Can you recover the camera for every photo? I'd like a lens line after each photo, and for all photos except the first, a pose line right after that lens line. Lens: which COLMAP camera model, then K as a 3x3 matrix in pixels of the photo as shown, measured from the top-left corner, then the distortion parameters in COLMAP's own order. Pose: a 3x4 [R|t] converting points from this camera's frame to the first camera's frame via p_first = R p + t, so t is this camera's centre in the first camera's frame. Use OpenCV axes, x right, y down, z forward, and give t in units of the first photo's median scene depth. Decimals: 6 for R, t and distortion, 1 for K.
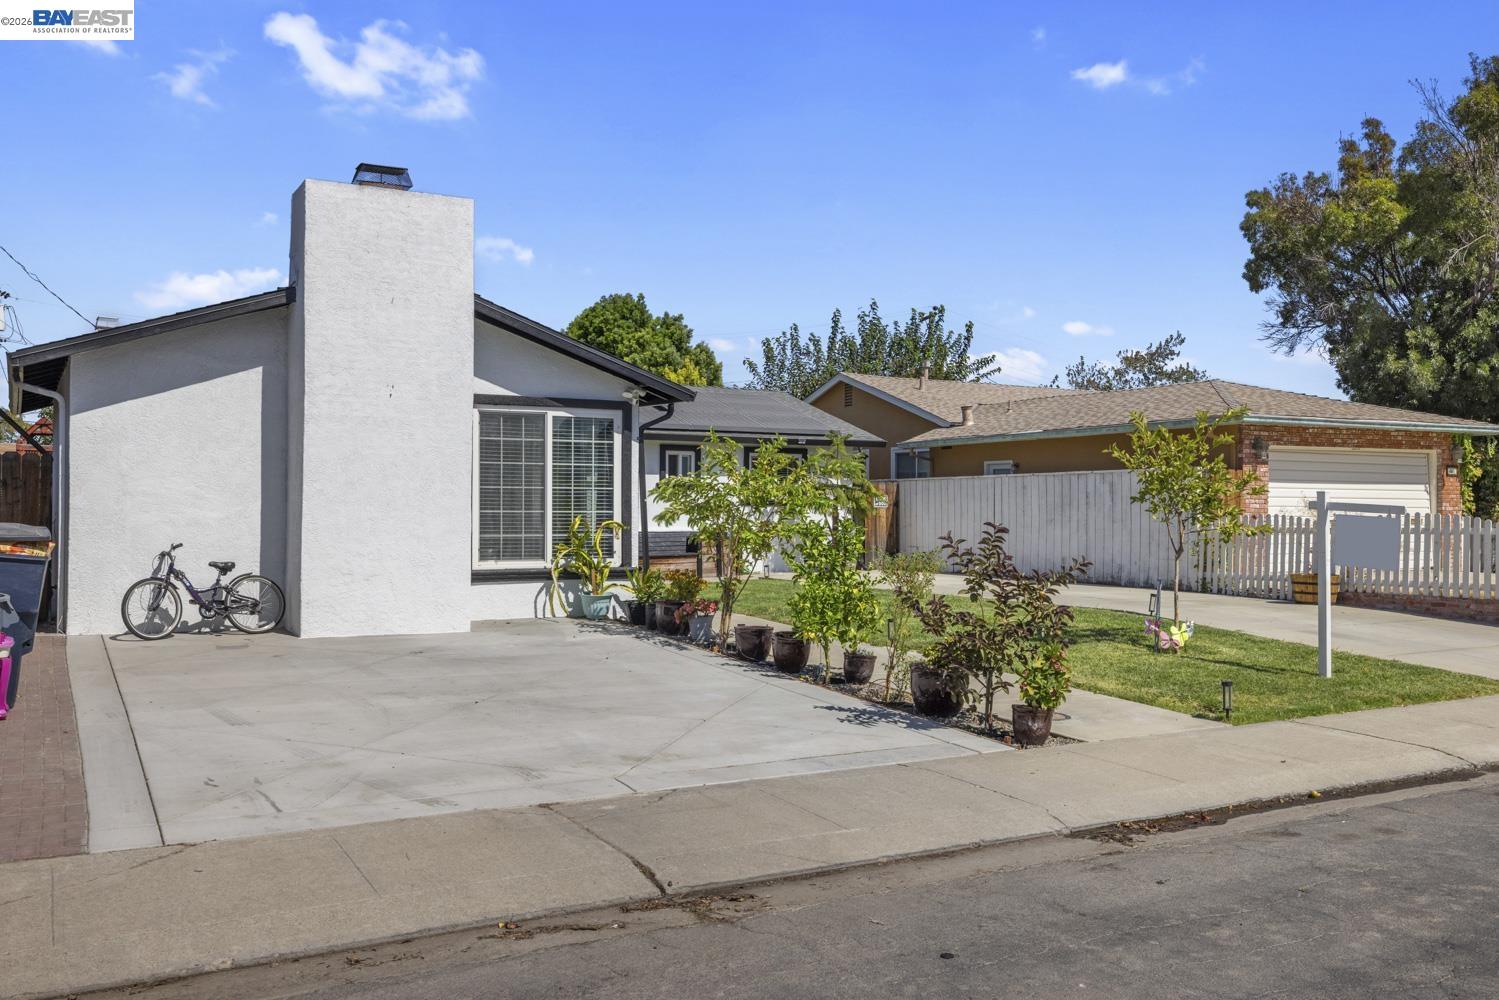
lens RADIAL K [[1340.2, 0, 749.6], [0, 1340.2, 492.7], [0, 0, 1]] dist [0.023872, 0.015509]
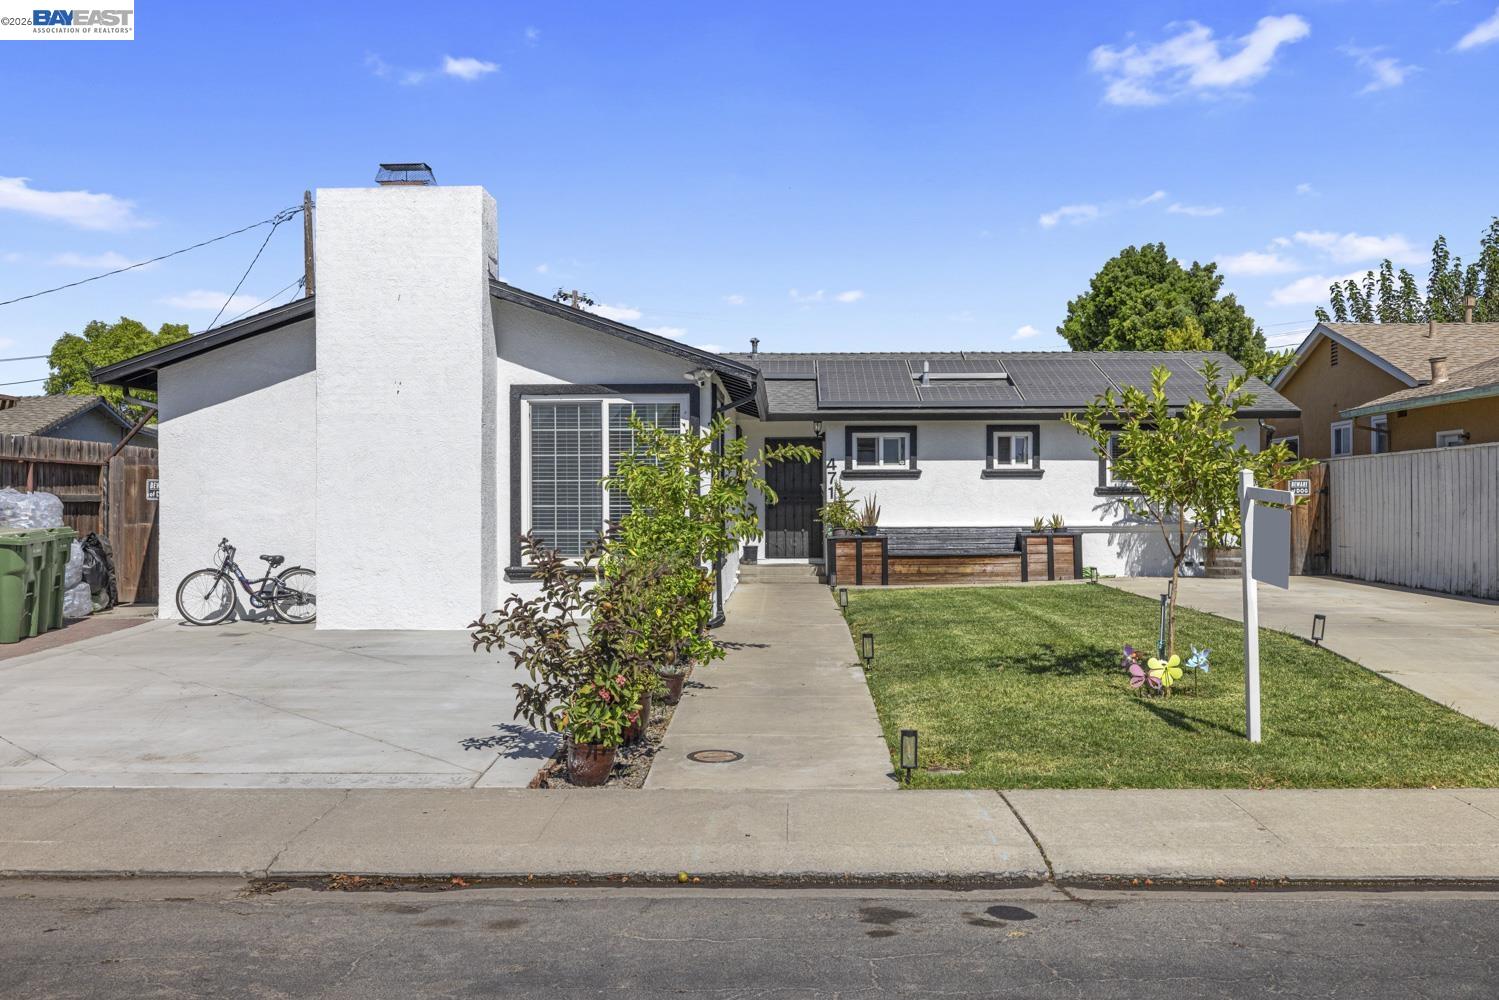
lens RADIAL K [[1490.4, 0, 749.8], [0, 1490.4, 504.3], [0, 0, 1]] dist [0.008535, 0.000000]
pose [[0.849100, -0.007179, -0.528183, 0.486118], [0.015334, 0.999821, 0.011060, 0.003047], [0.528010, -0.017490, 0.849058, 0.168783]]
